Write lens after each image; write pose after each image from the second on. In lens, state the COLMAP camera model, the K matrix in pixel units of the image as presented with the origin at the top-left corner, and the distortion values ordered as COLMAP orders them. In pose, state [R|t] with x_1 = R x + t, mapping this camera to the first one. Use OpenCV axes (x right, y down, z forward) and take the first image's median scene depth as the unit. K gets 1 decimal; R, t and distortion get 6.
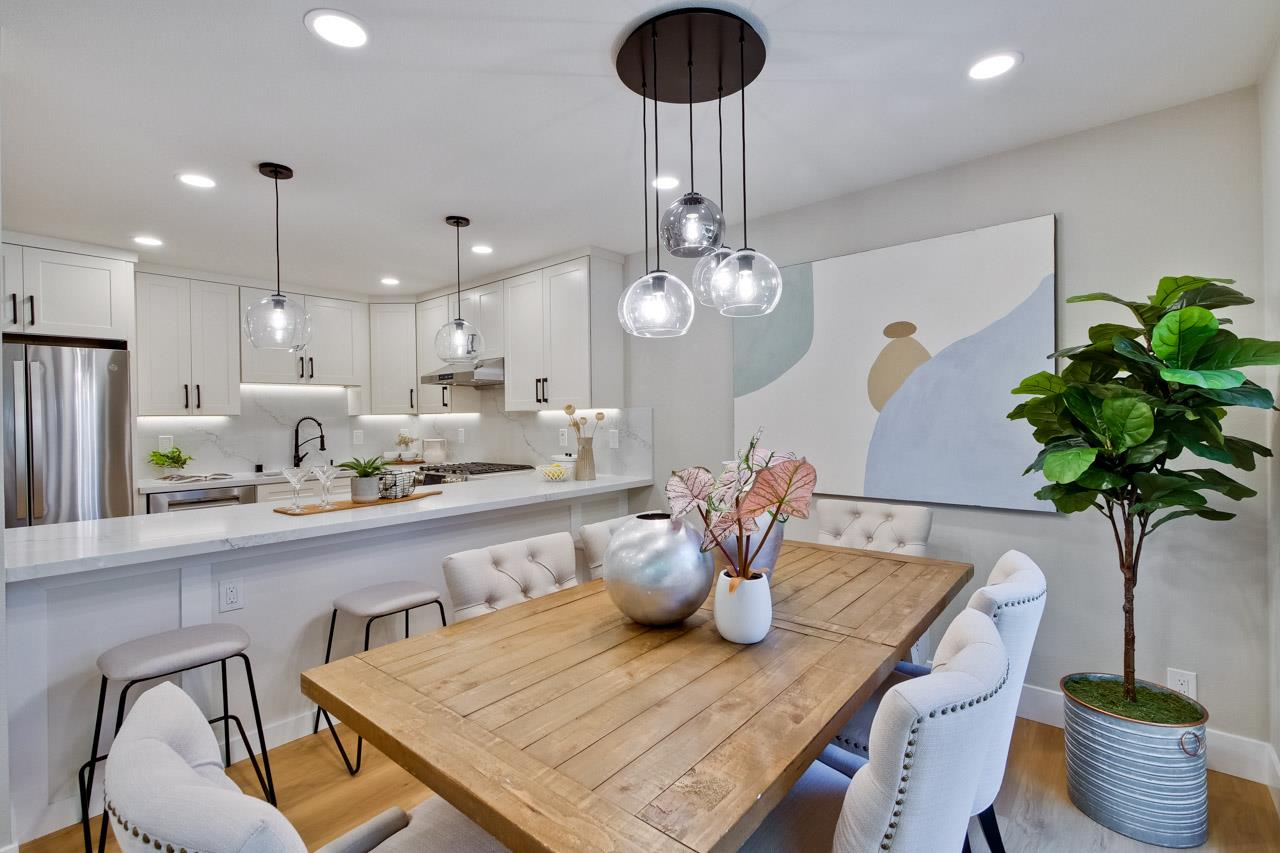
lens RADIAL K [[564.8, 0, 629.4], [0, 564.8, 420.9], [0, 0, 1]] dist [-0.003038, -0.000711]
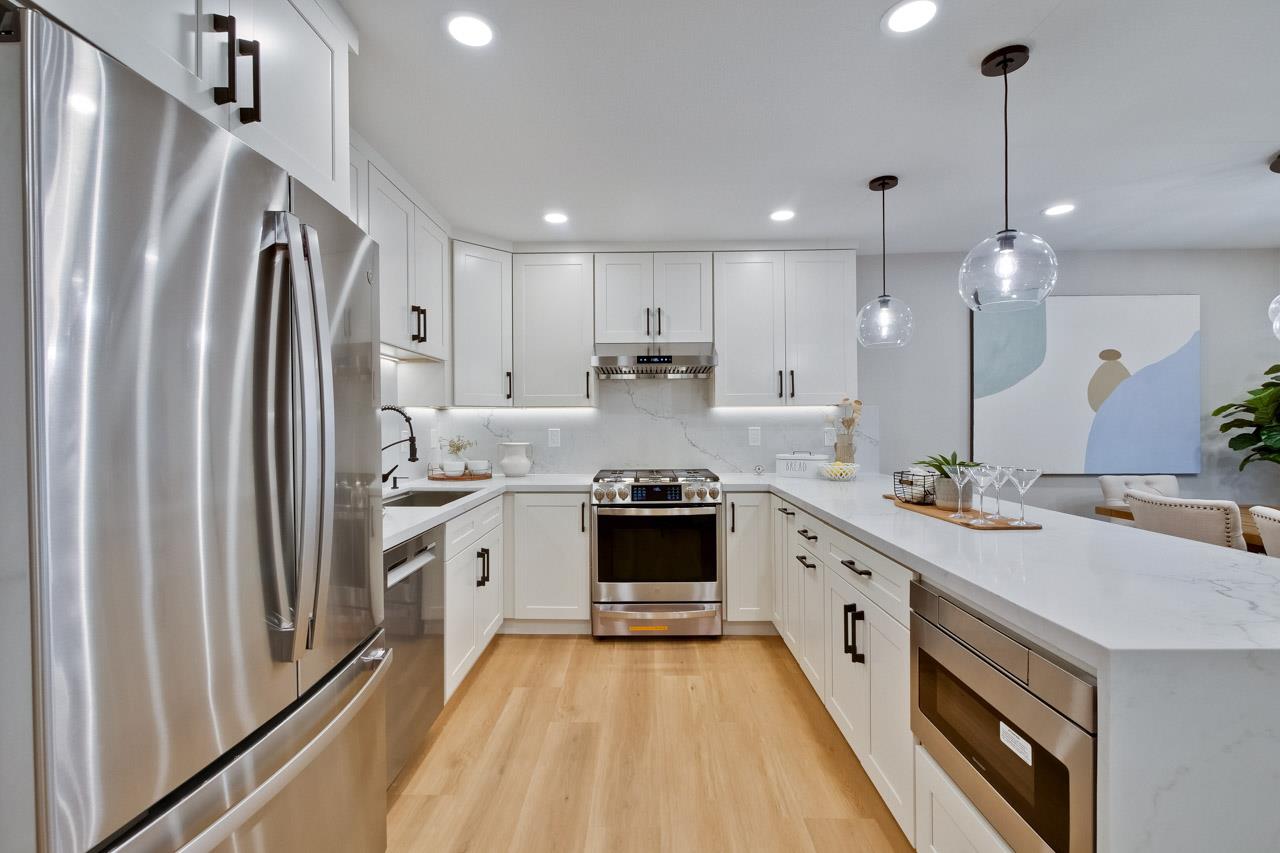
lens RADIAL K [[548.0, 0, 631.1], [0, 548.0, 425.4], [0, 0, 1]] dist [-0.007965, 0.000722]
pose [[0.775469, 0.008613, 0.631327, -0.880587], [-0.001900, 0.999934, -0.011308, 0.023109], [-0.631383, 0.007569, 0.775434, 0.461472]]
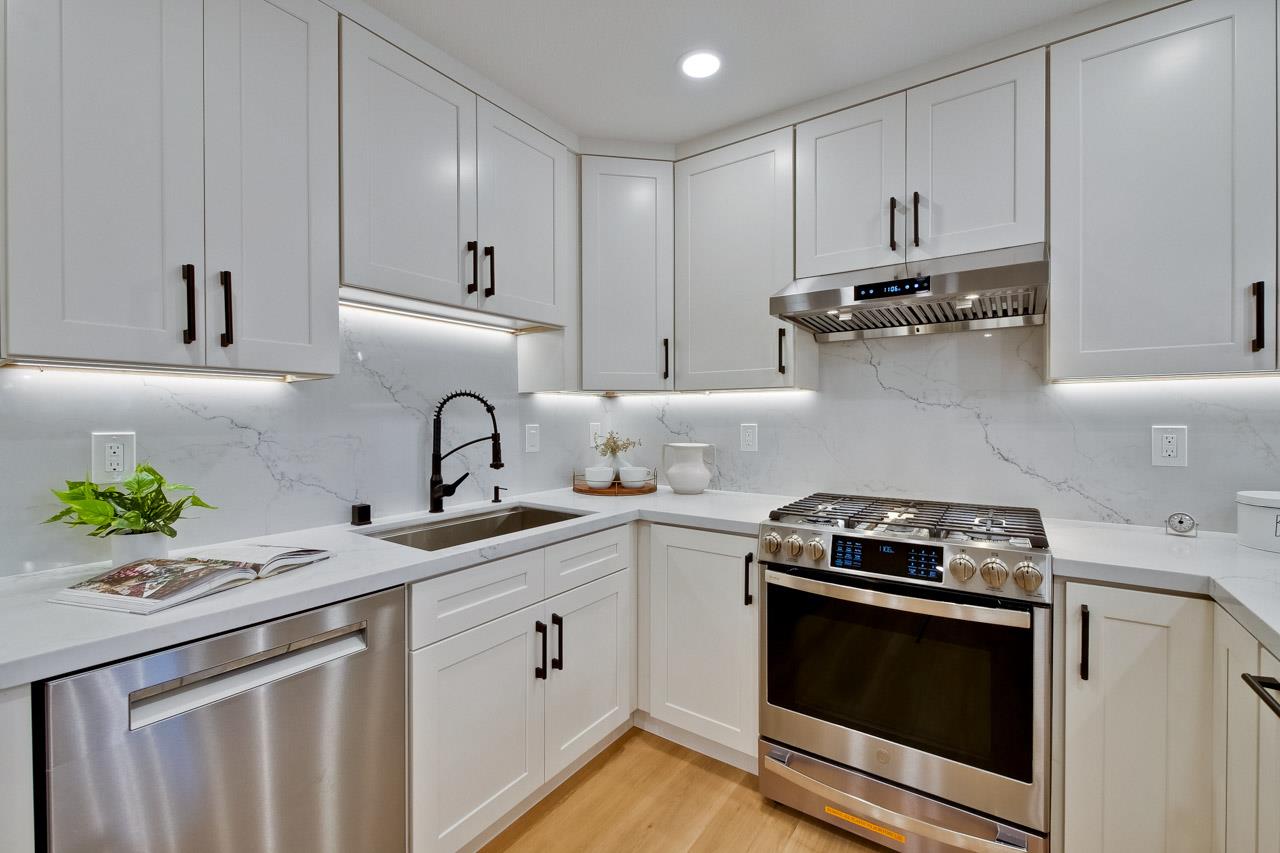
lens RADIAL K [[540.6, 0, 633.1], [0, 540.6, 423.4], [0, 0, 1]] dist [-0.002641, -0.000418]
pose [[0.995471, 0.012325, 0.094260, -0.571956], [-0.012801, 0.999908, 0.004452, 0.017239], [-0.094196, -0.005638, 0.995538, 0.684147]]
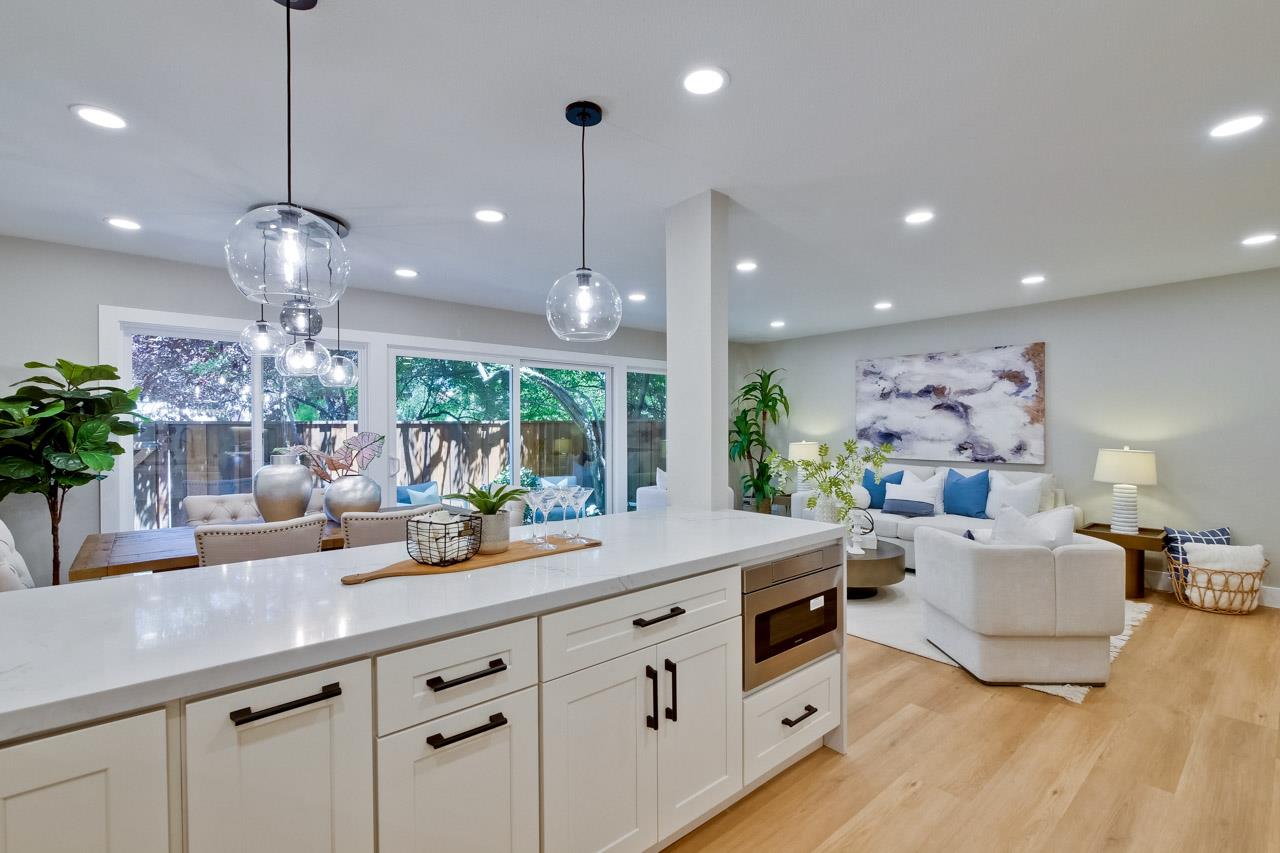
lens RADIAL K [[564.8, 0, 626.5], [0, 564.8, 437.3], [0, 0, 1]] dist [-0.003038, -0.000711]
pose [[-0.987114, 0.014718, 0.159339, -0.494842], [0.017799, 0.999681, 0.017928, 0.003201], [-0.159024, 0.020533, -0.987061, 1.079654]]
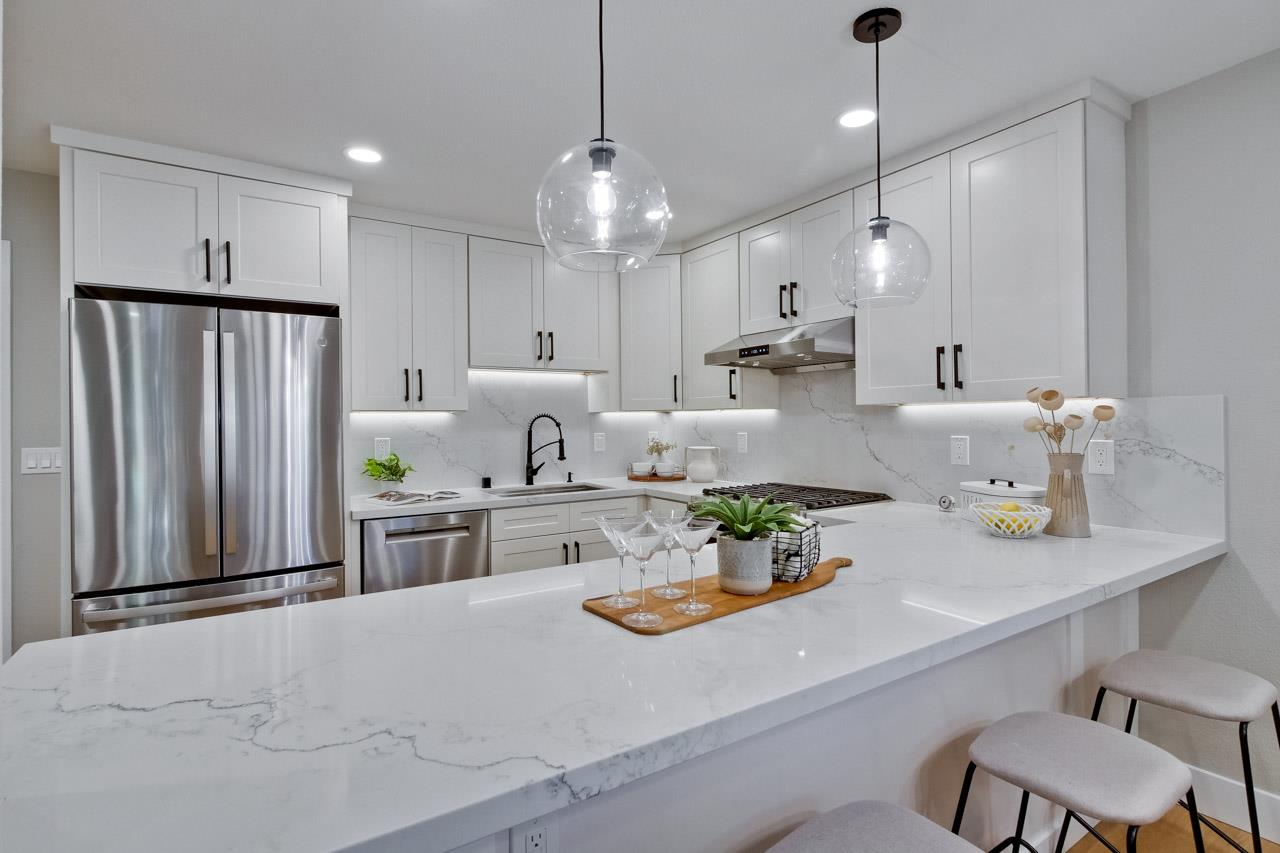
lens RADIAL K [[604.4, 0, 632.8], [0, 604.4, 420.2], [0, 0, 1]] dist [0.000121, 0.000759]
pose [[0.959115, 0.005659, -0.282959, -0.279398], [-0.006456, 0.999977, -0.001882, 0.002077], [0.282942, 0.003631, 0.959130, 0.326966]]
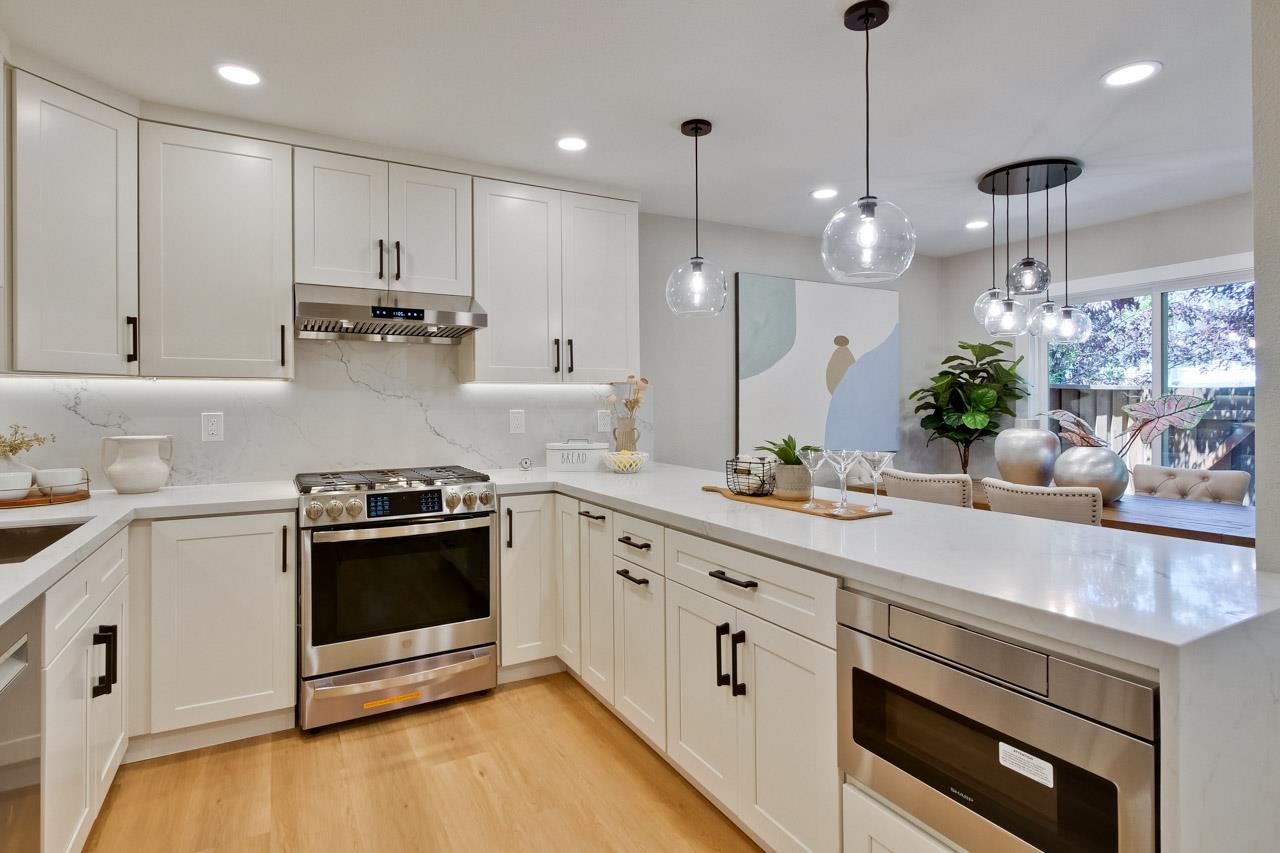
lens RADIAL K [[651.9, 0, 633.0], [0, 651.9, 404.7], [0, 0, 1]] dist [0.000642, -0.000555]
pose [[0.353603, 0.015160, 0.935273, -0.888764], [0.004647, 0.999828, -0.017963, 0.024854], [-0.935384, 0.010698, 0.353472, 0.600155]]
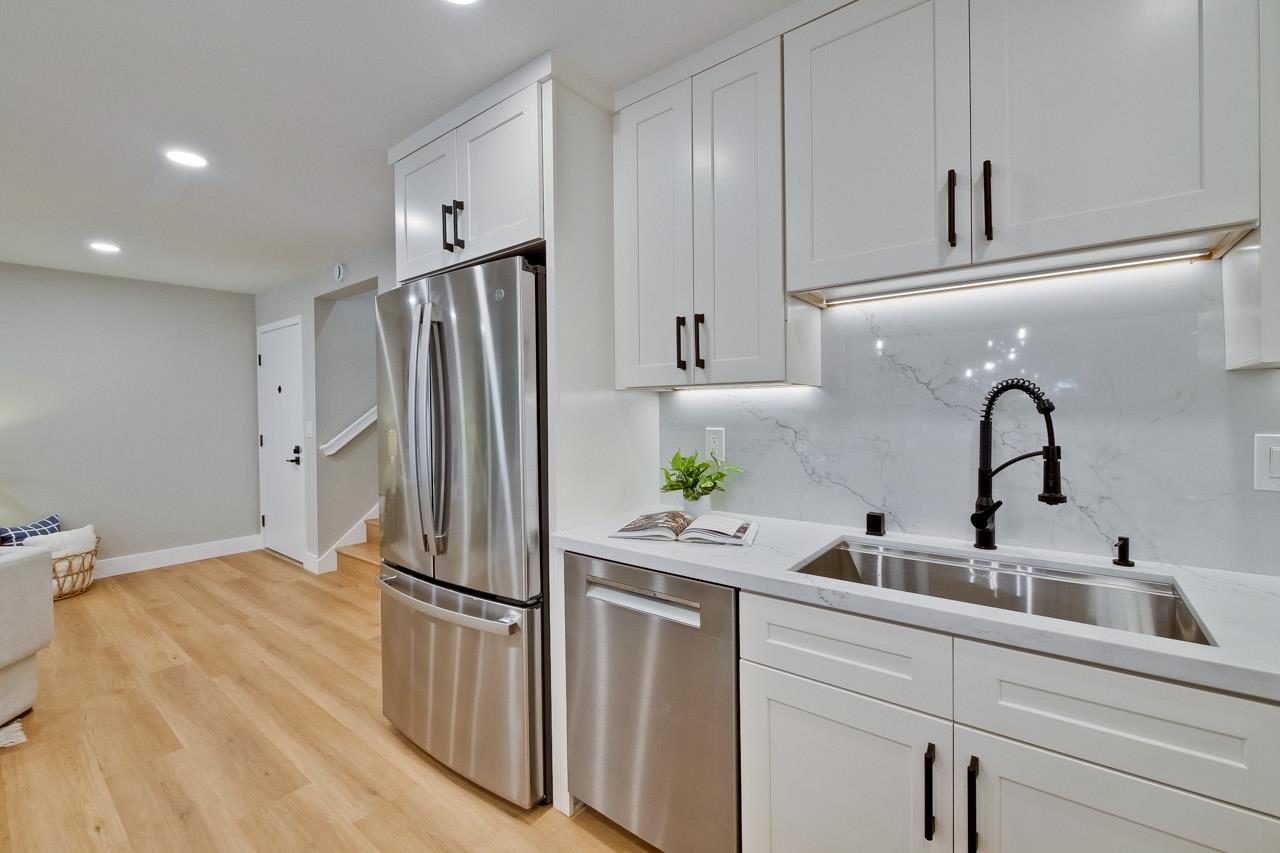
lens RADIAL K [[540.6, 0, 640.9], [0, 540.6, 416.4], [0, 0, 1]] dist [-0.002641, -0.000418]
pose [[0.050726, 0.028613, -0.998303, -0.354337], [0.009805, 0.999527, 0.029147, 0.001823], [0.998664, -0.011267, 0.050421, 0.944491]]
